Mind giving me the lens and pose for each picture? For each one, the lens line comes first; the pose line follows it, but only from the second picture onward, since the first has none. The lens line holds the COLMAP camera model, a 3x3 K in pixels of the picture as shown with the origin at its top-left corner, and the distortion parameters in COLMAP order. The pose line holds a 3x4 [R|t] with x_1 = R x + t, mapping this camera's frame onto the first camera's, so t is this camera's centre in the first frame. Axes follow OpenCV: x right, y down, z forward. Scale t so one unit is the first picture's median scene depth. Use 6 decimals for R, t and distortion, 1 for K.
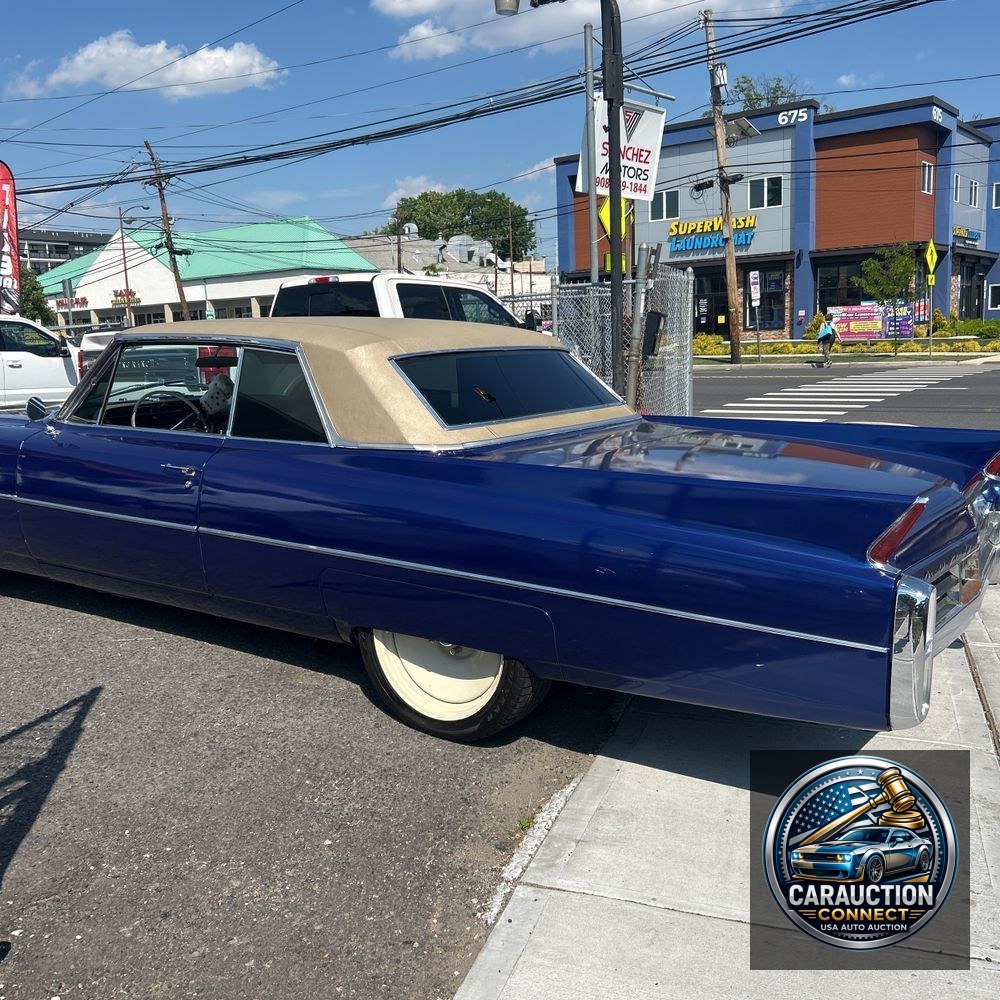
lens RADIAL K [[1029.7, 0, 503.2], [0, 1029.7, 476.9], [0, 0, 1]] dist [0.008474, 0.000000]
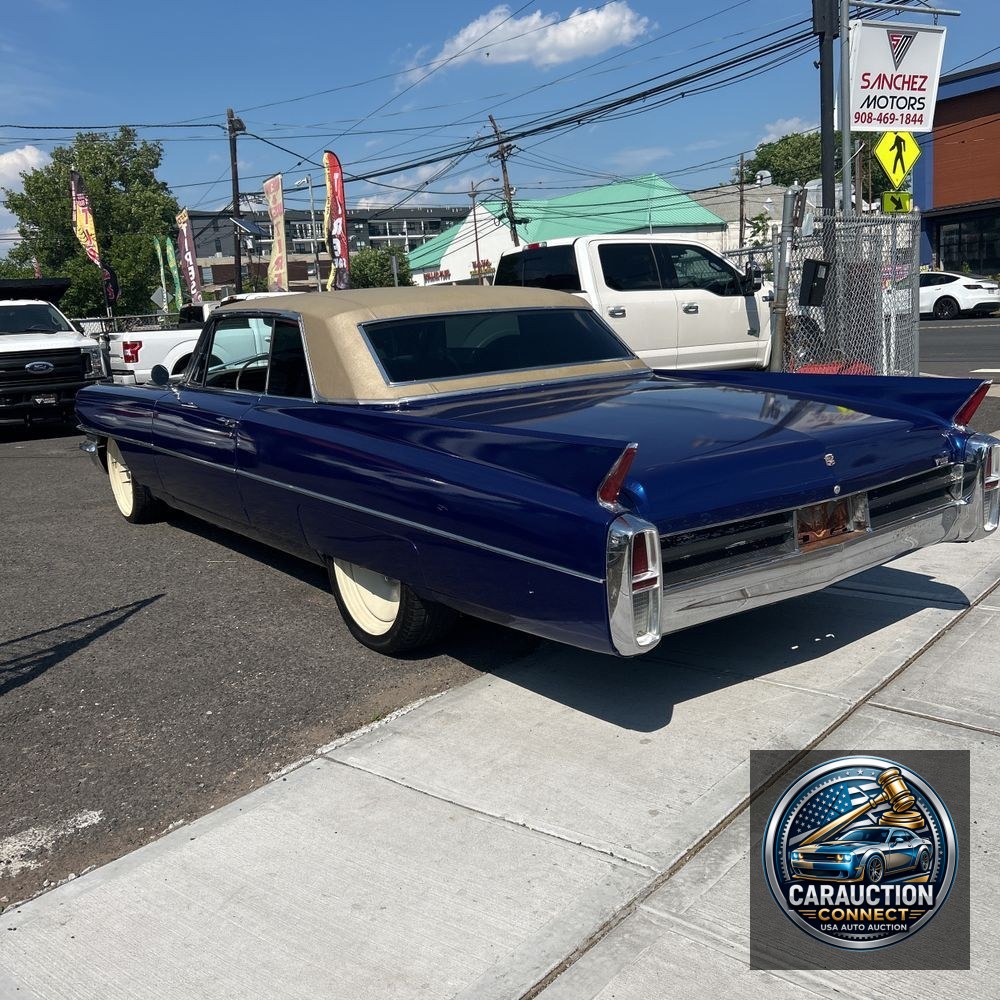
lens RADIAL K [[1029.7, 0, 492.7], [0, 1029.7, 498.7], [0, 0, 1]] dist [0.008474, 0.000000]
pose [[0.936438, 0.021287, -0.350186, 0.161304], [-0.000307, 0.998207, 0.059856, 0.003752], [0.350833, -0.055944, 0.934766, -0.014590]]
